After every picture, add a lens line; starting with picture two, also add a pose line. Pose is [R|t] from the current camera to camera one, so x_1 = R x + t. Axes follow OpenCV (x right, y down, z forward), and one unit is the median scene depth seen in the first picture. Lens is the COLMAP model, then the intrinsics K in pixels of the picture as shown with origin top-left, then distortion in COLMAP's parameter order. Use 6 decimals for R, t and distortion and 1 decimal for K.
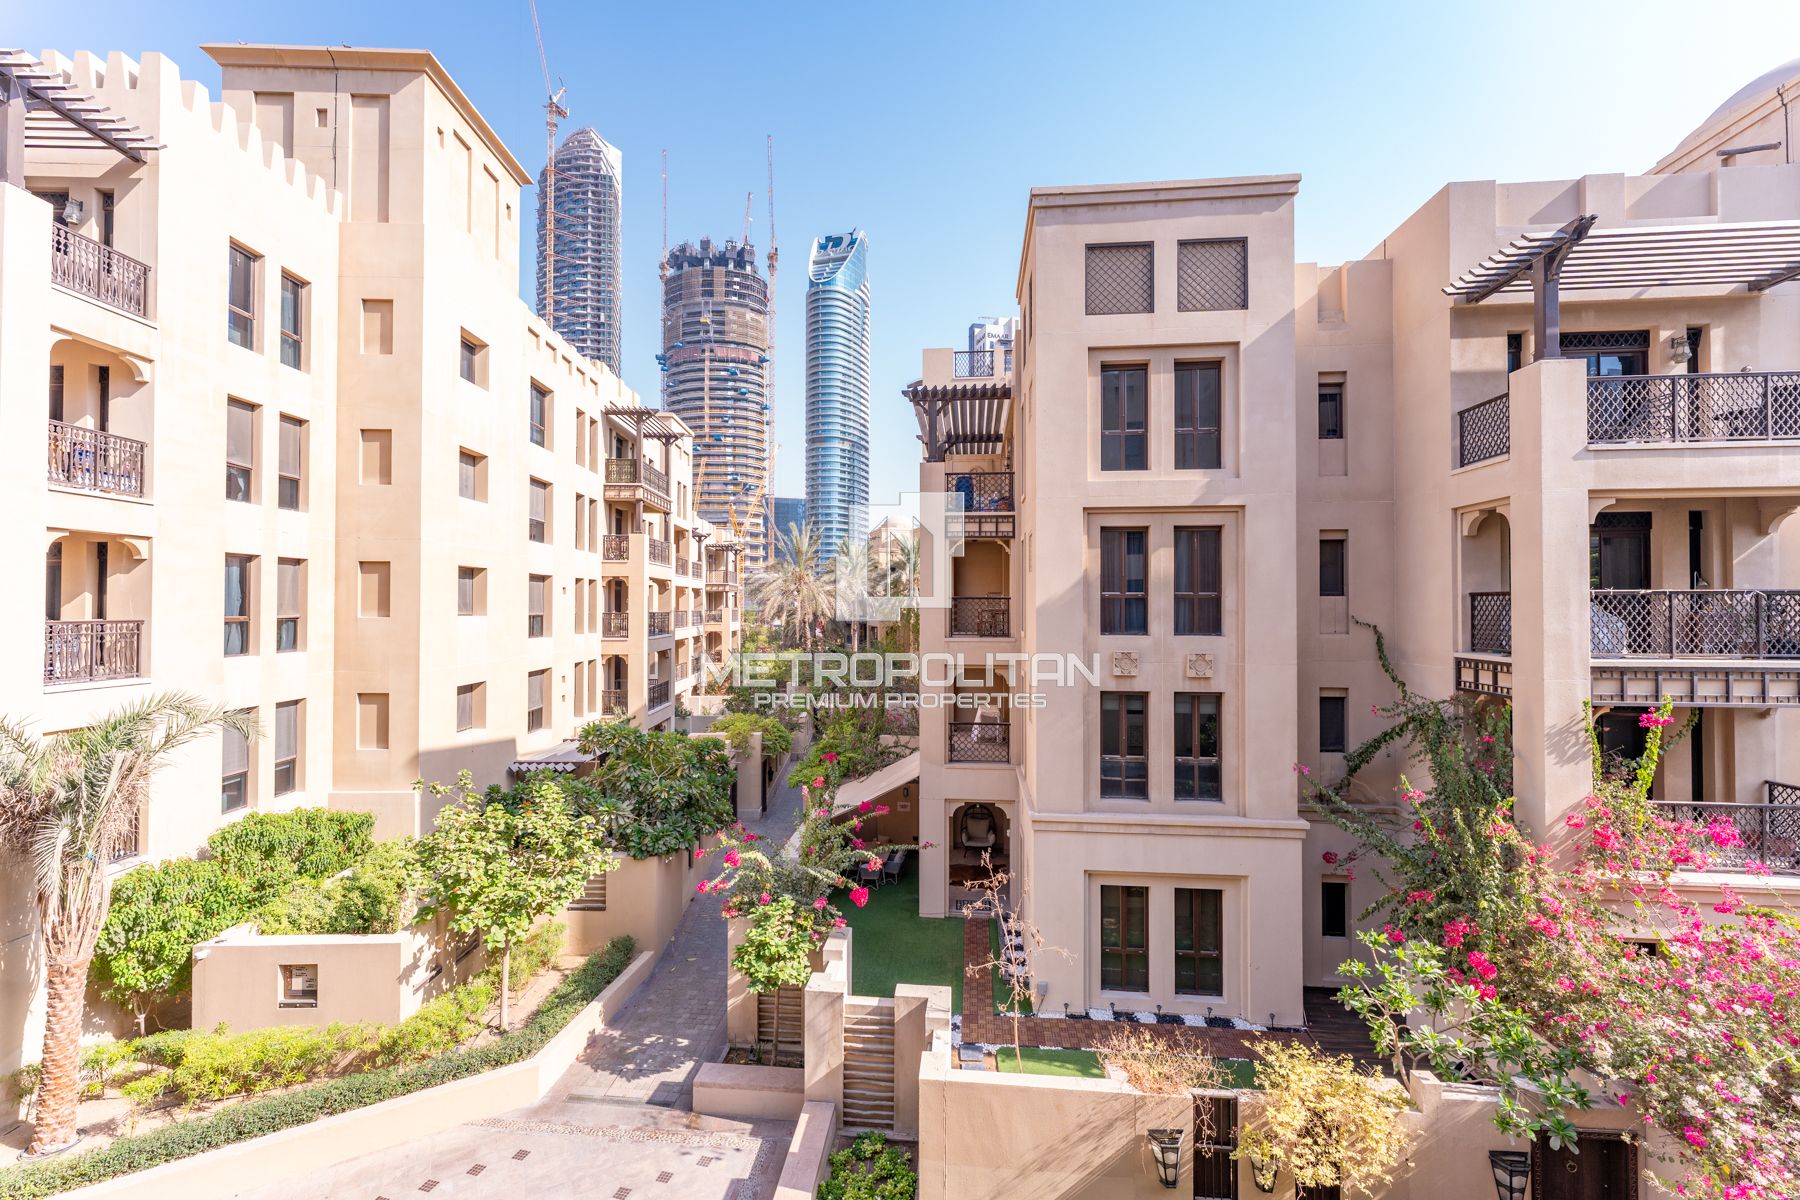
lens RADIAL K [[720.9, 0, 898.3], [0, 720.9, 599.5], [0, 0, 1]] dist [0.001063, 0.000078]
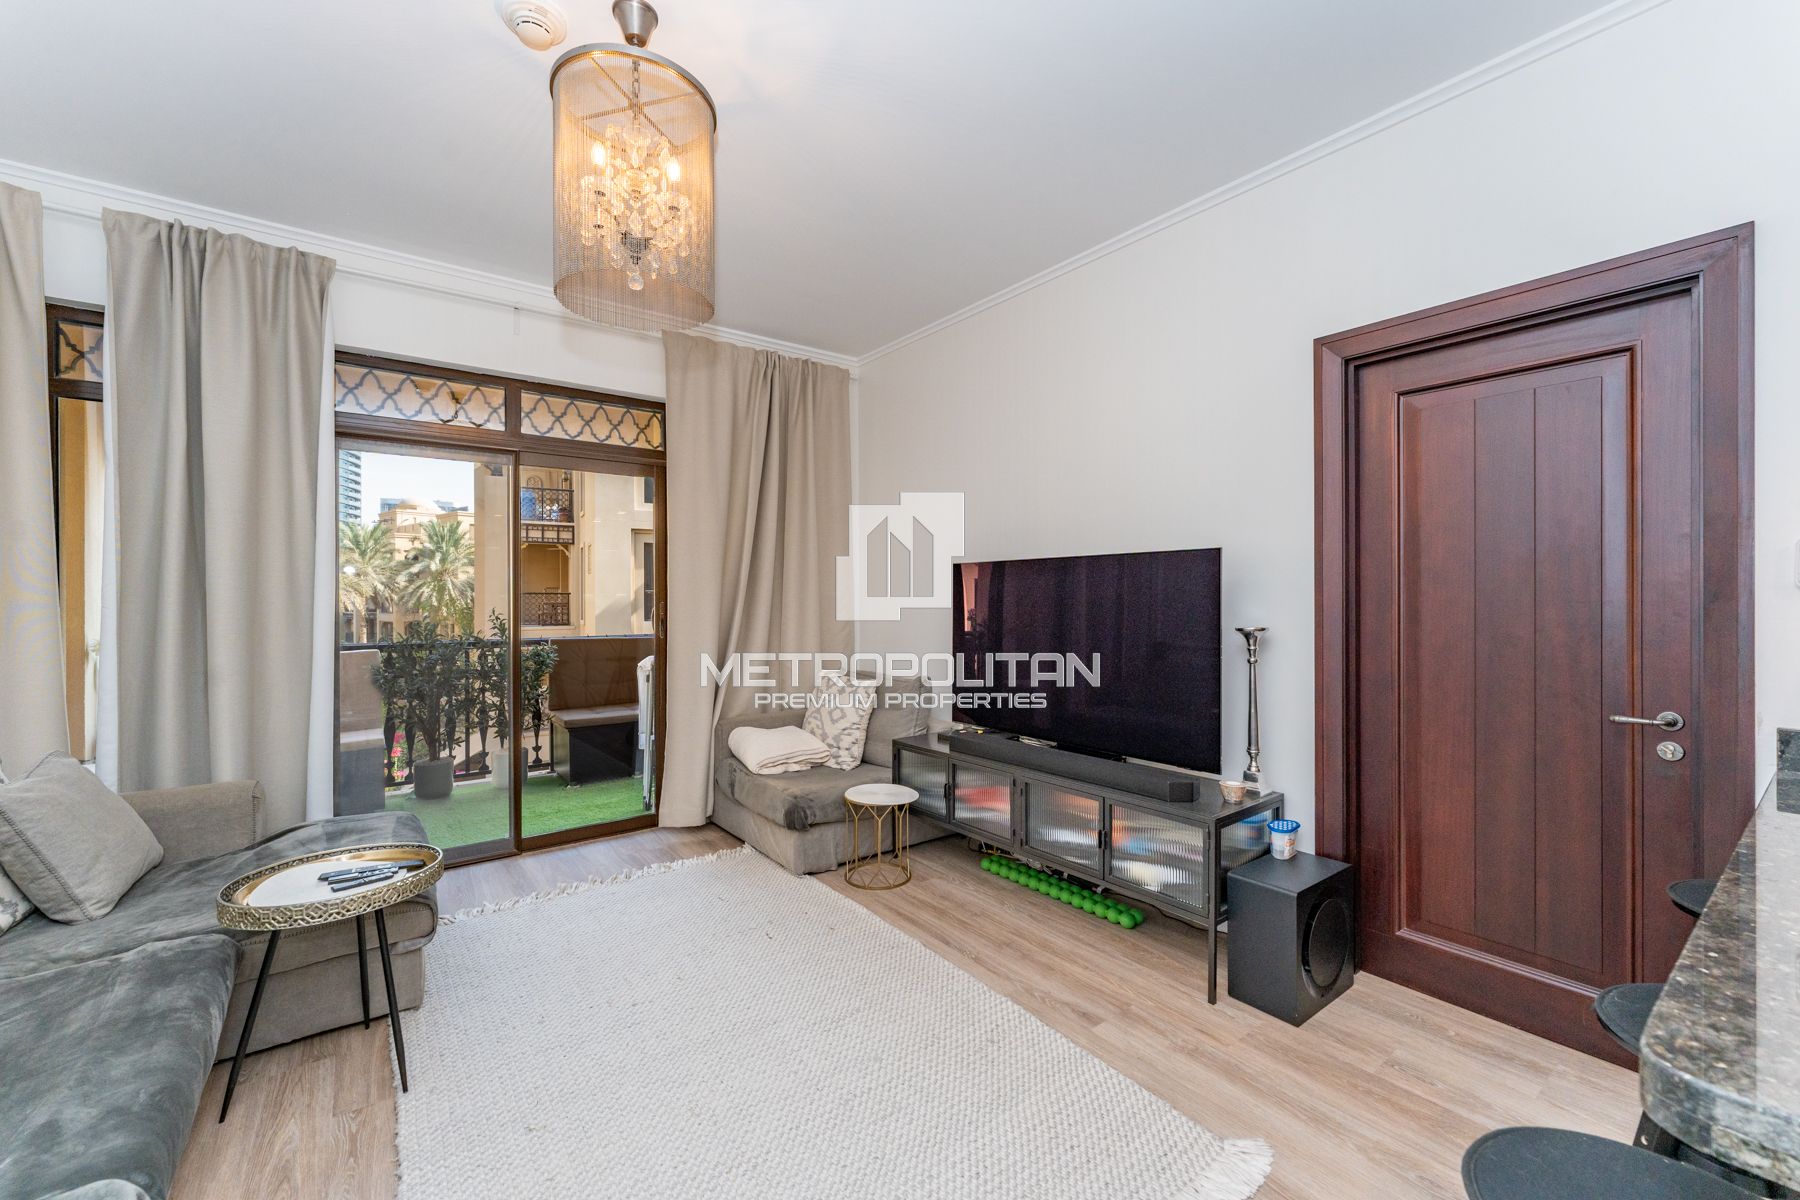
lens RADIAL K [[720.9, 0, 898.3], [0, 720.9, 599.5], [0, 0, 1]] dist [0.001063, 0.000078]
pose [[0.824207, -0.010063, 0.566199, -0.069498], [0.001411, 0.999875, 0.015718, -0.010607], [-0.566286, -0.012156, 0.824119, -0.277753]]
